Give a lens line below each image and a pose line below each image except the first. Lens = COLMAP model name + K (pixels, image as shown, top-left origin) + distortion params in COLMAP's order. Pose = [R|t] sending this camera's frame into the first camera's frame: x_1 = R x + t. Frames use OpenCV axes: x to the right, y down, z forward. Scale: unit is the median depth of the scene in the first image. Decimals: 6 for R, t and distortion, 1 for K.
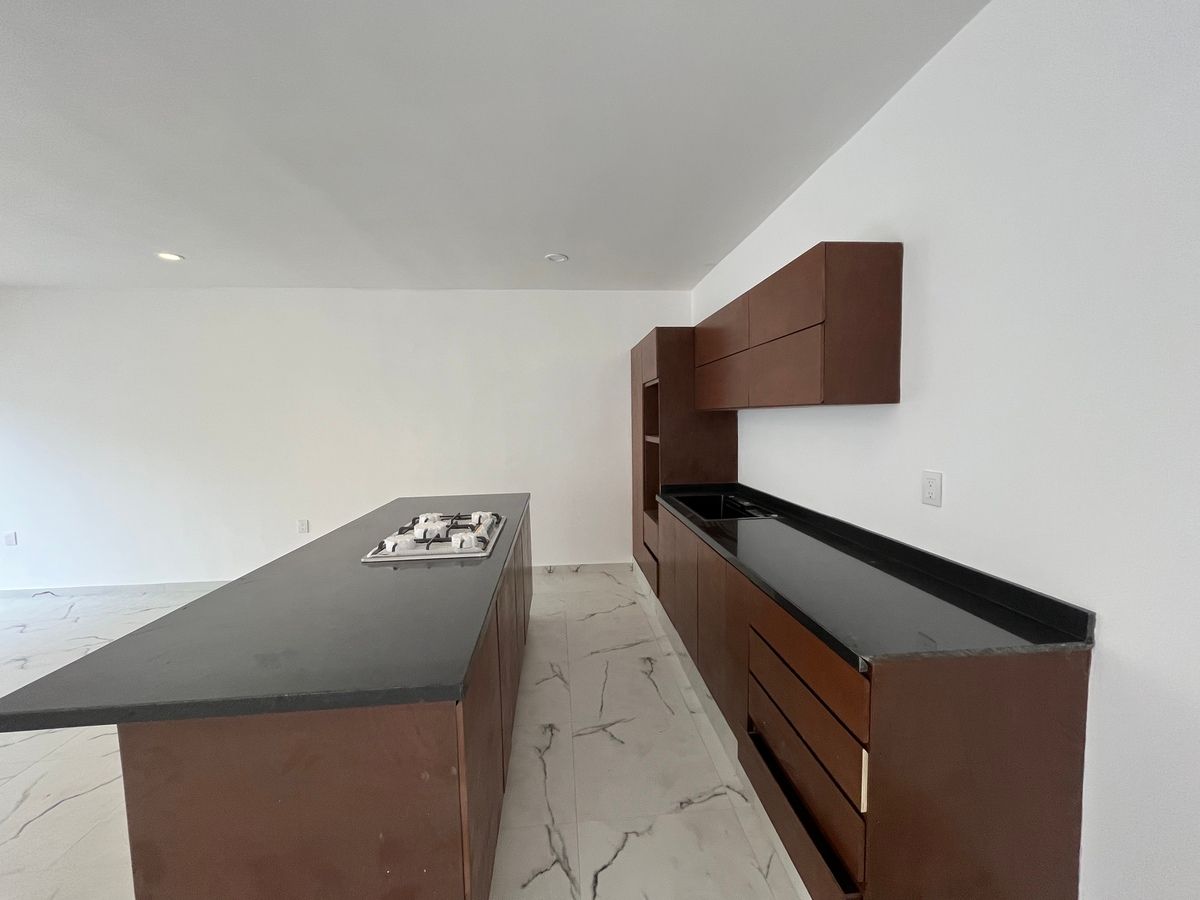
lens RADIAL K [[487.0, 0, 600.7], [0, 487.0, 451.4], [0, 0, 1]] dist [-0.002304, -0.000400]
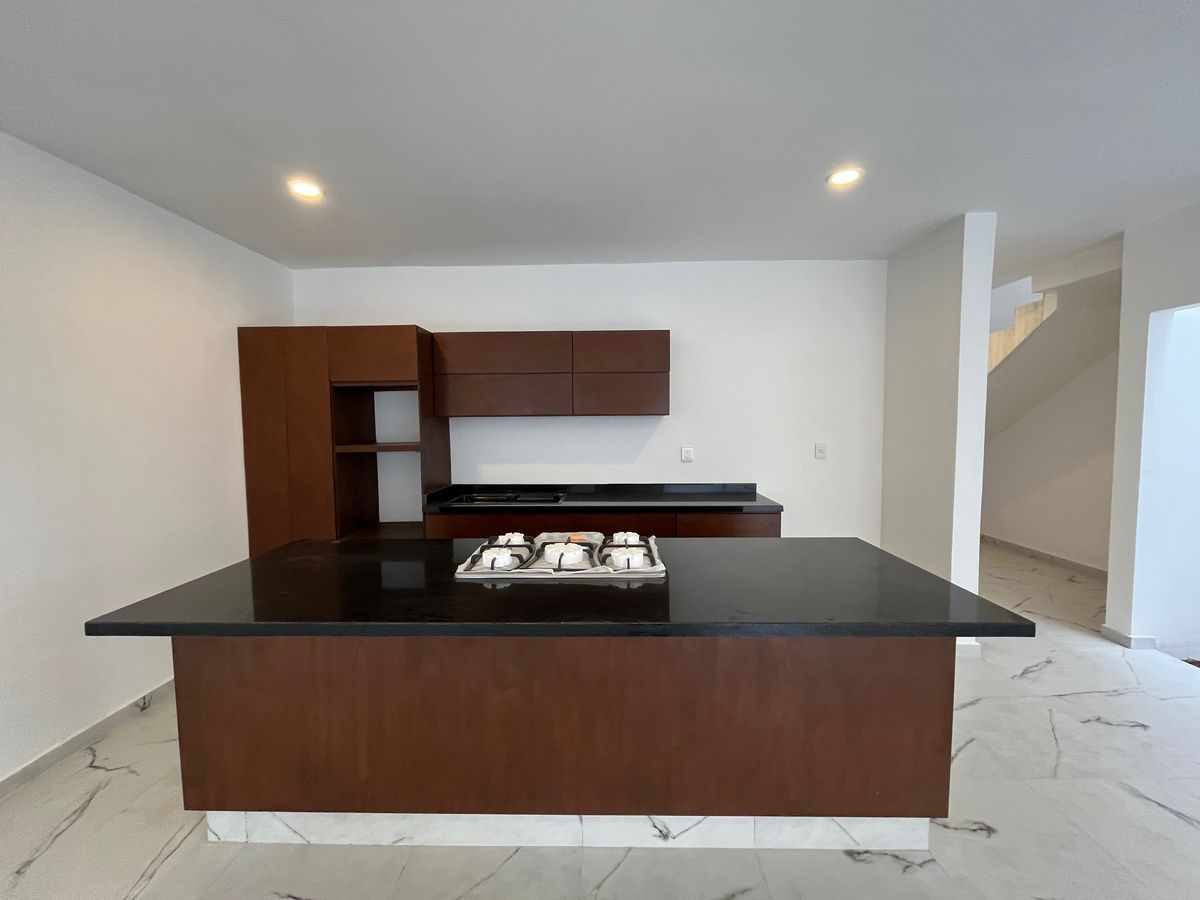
lens RADIAL K [[487.0, 0, 600.7], [0, 487.0, 451.4], [0, 0, 1]] dist [-0.002304, -0.000400]
pose [[0.107278, -0.043796, 0.993264, -0.690061], [0.078696, 0.996269, 0.035429, -0.019501], [-0.991110, 0.074365, 0.110325, 0.499636]]
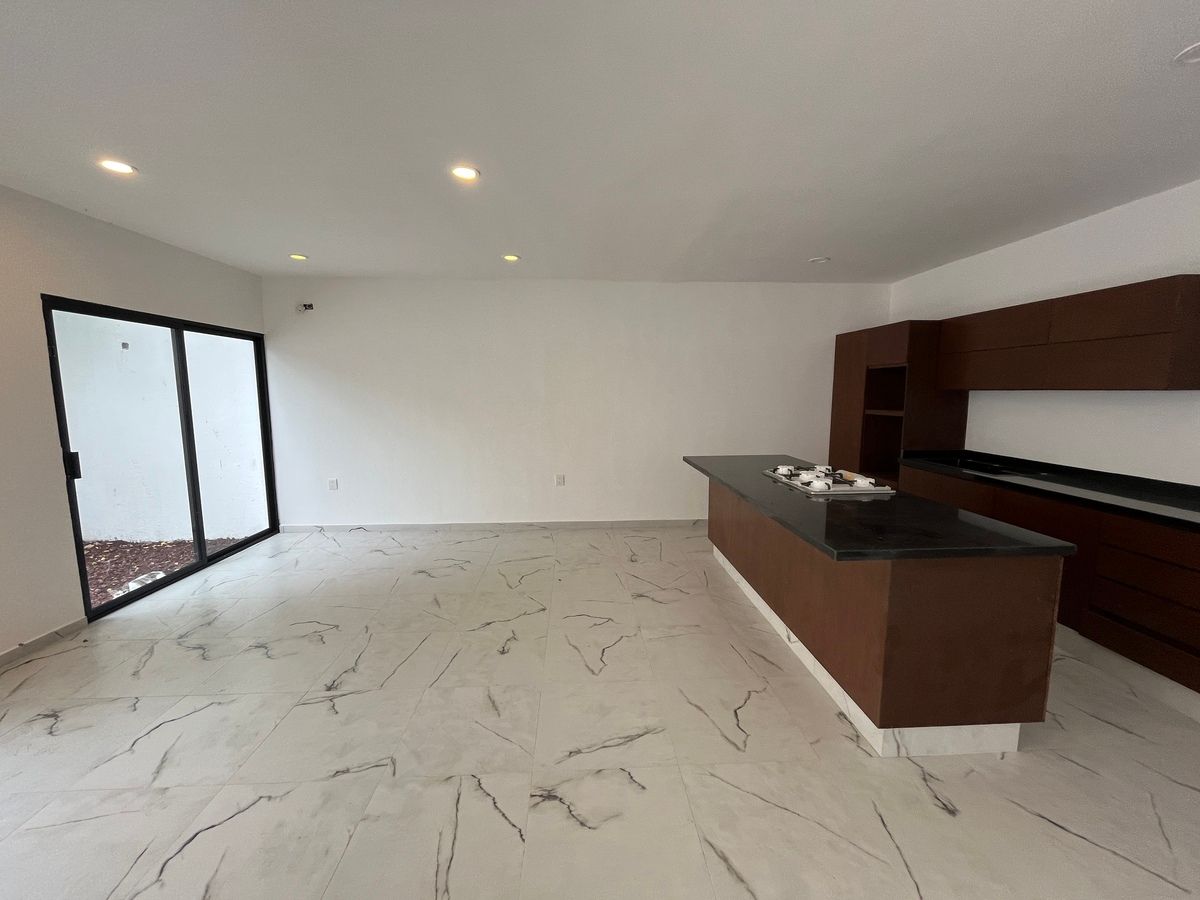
lens RADIAL K [[487.0, 0, 600.7], [0, 487.0, 451.4], [0, 0, 1]] dist [-0.002304, -0.000400]
pose [[0.999278, 0.021228, -0.031513, -0.539863], [-0.019569, 0.998453, 0.052051, 0.020643], [0.032569, -0.051397, 0.998147, -0.226493]]
